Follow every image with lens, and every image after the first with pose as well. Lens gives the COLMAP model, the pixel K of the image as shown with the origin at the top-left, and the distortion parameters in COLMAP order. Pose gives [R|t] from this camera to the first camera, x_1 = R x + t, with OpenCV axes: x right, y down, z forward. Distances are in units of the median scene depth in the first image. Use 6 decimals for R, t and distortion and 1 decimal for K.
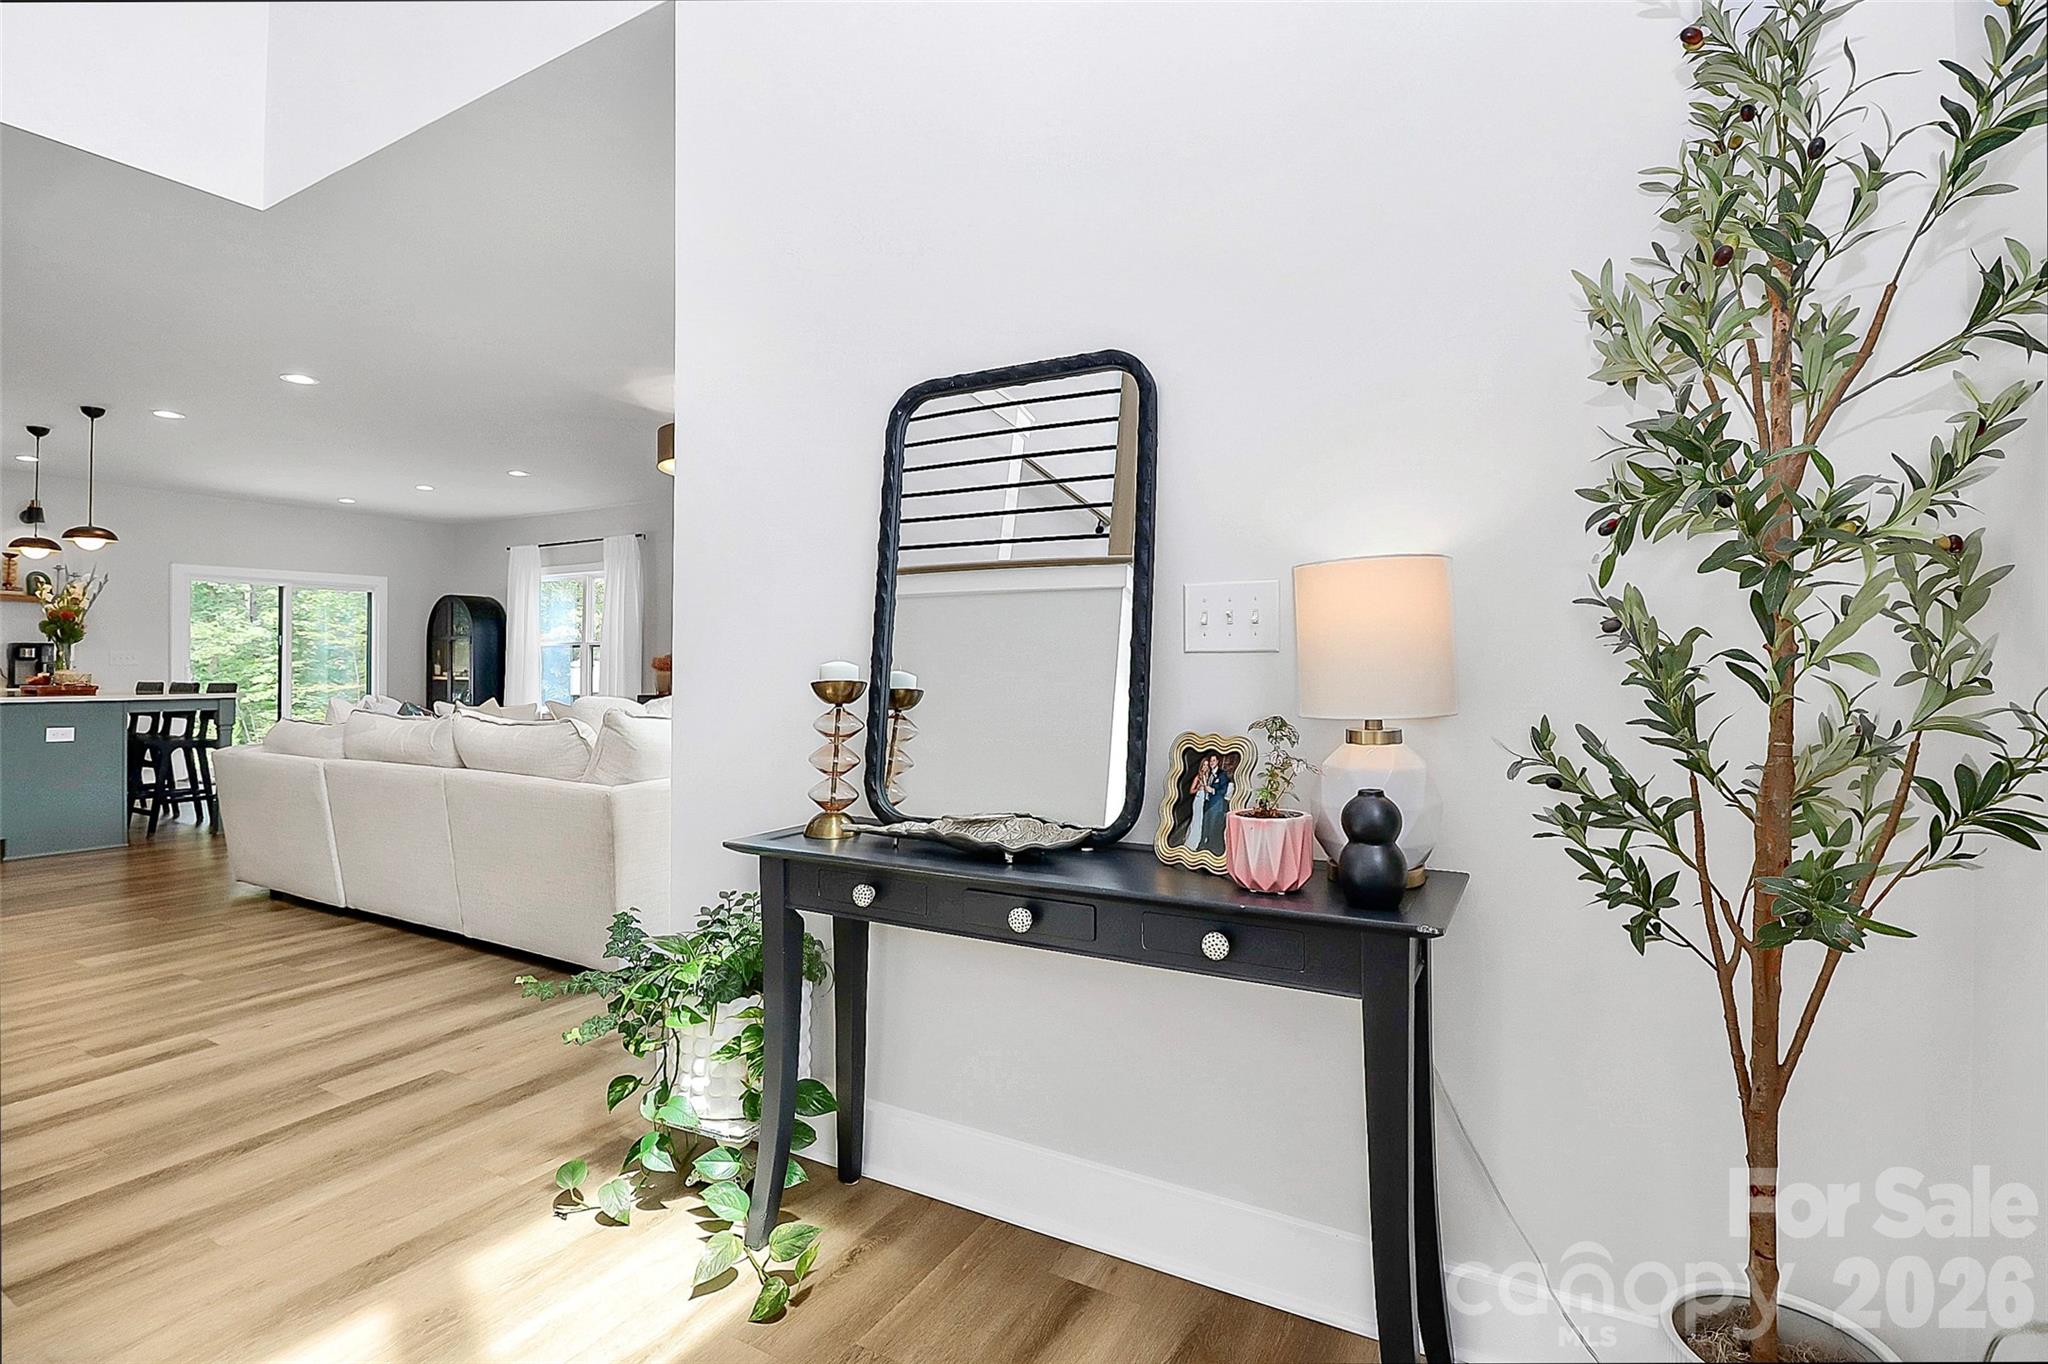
lens RADIAL K [[967.6, 0, 1036.6], [0, 967.6, 659.7], [0, 0, 1]] dist [-0.010257, -0.006775]
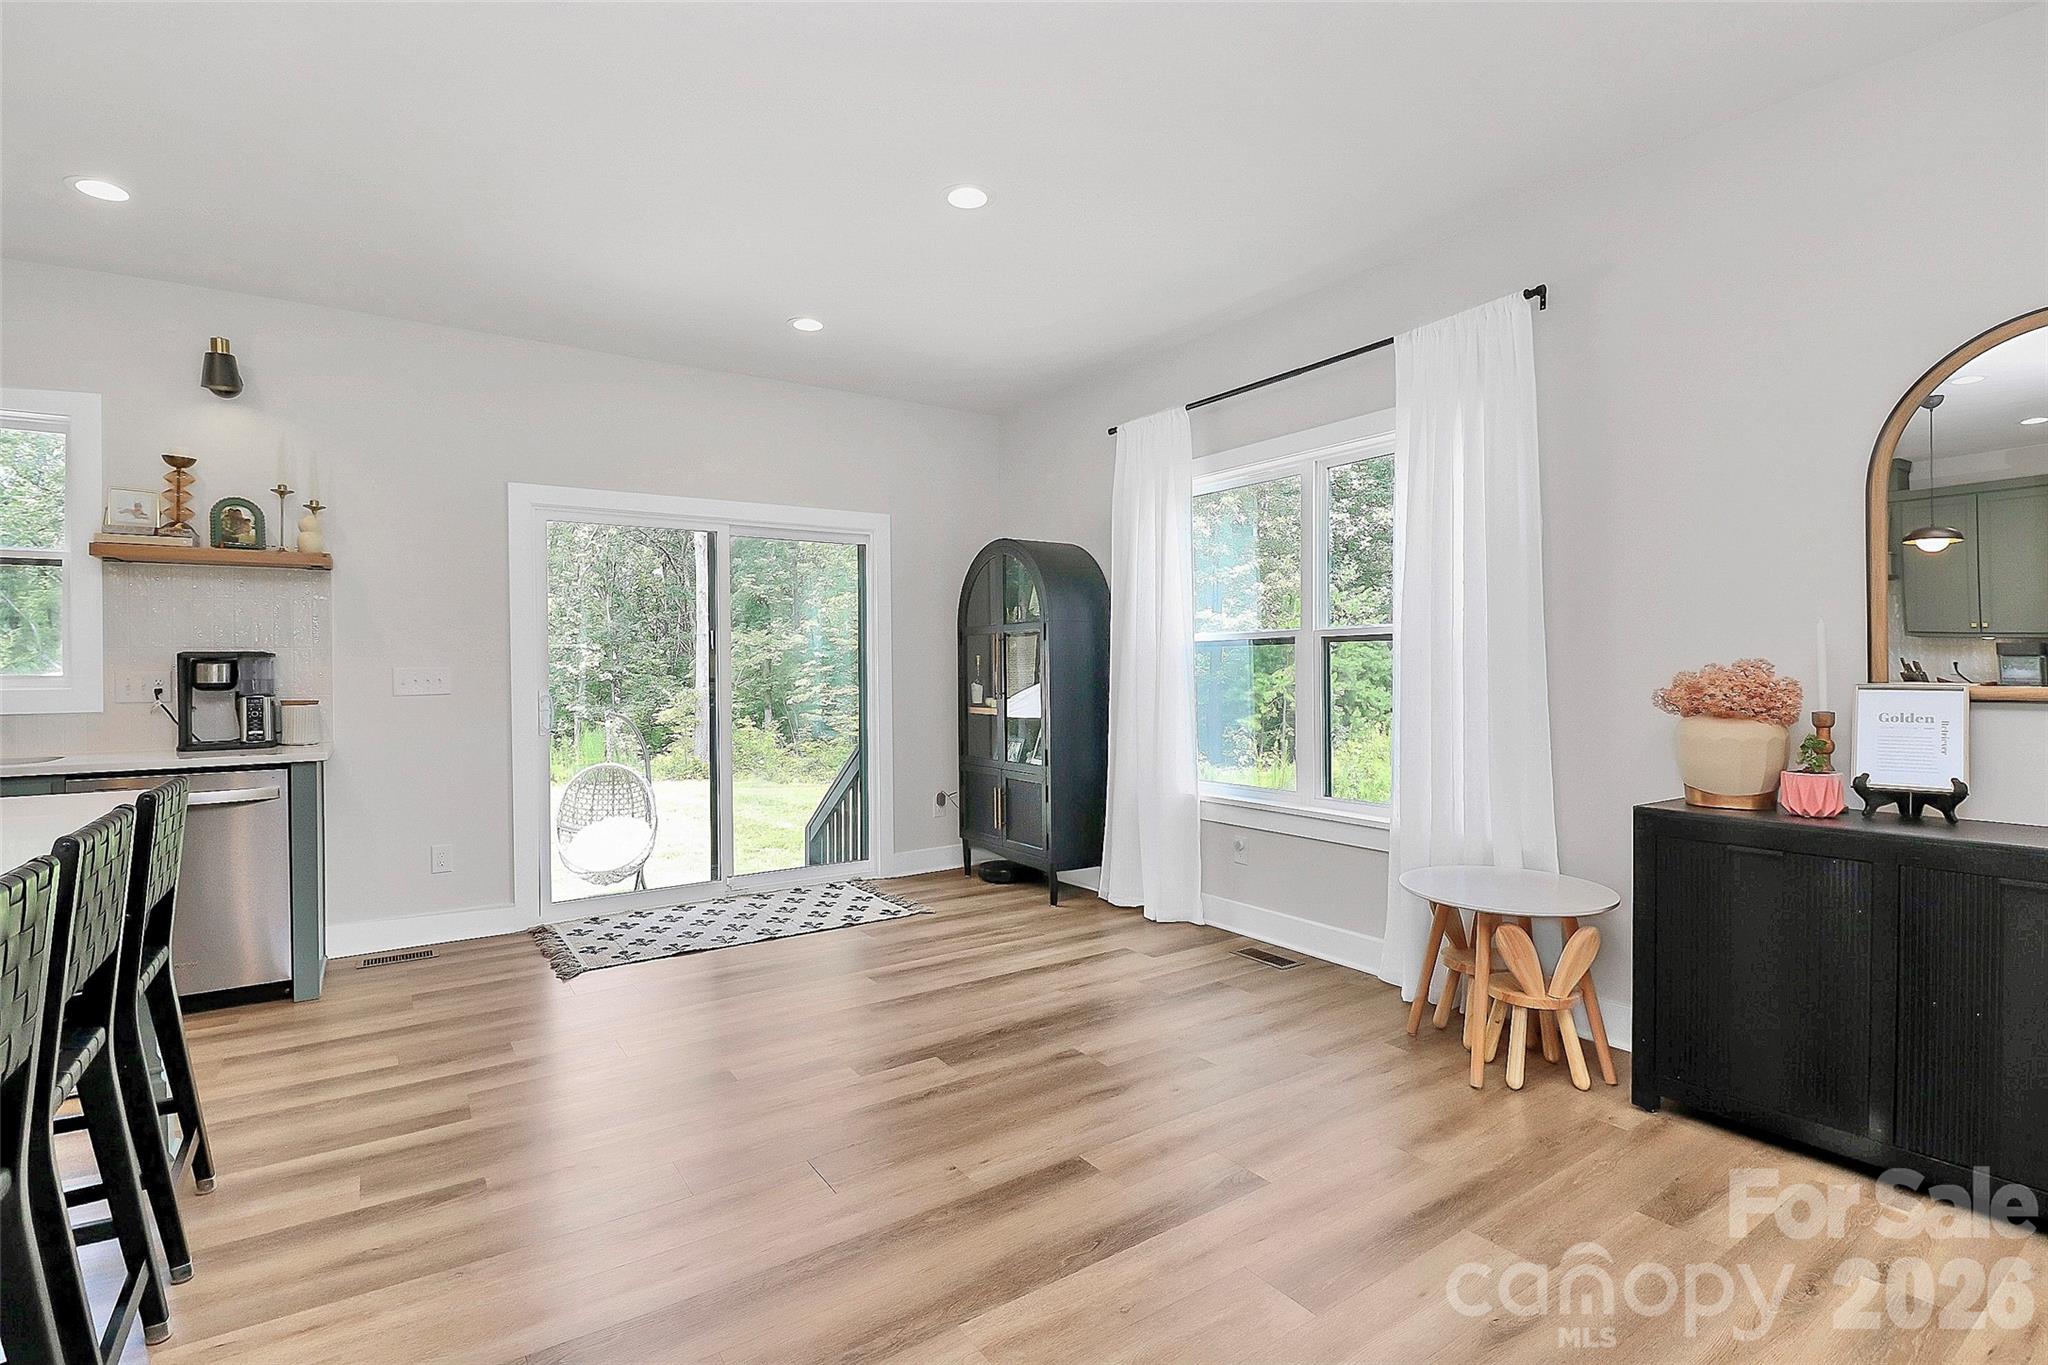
lens RADIAL K [[967.6, 0, 1040.4], [0, 967.6, 661.7], [0, 0, 1]] dist [-0.010257, -0.006775]
pose [[0.899530, -0.009260, -0.436761, -0.616145], [0.011108, 0.999937, 0.001677, -0.011311], [0.436718, -0.006360, 0.899576, 0.928977]]
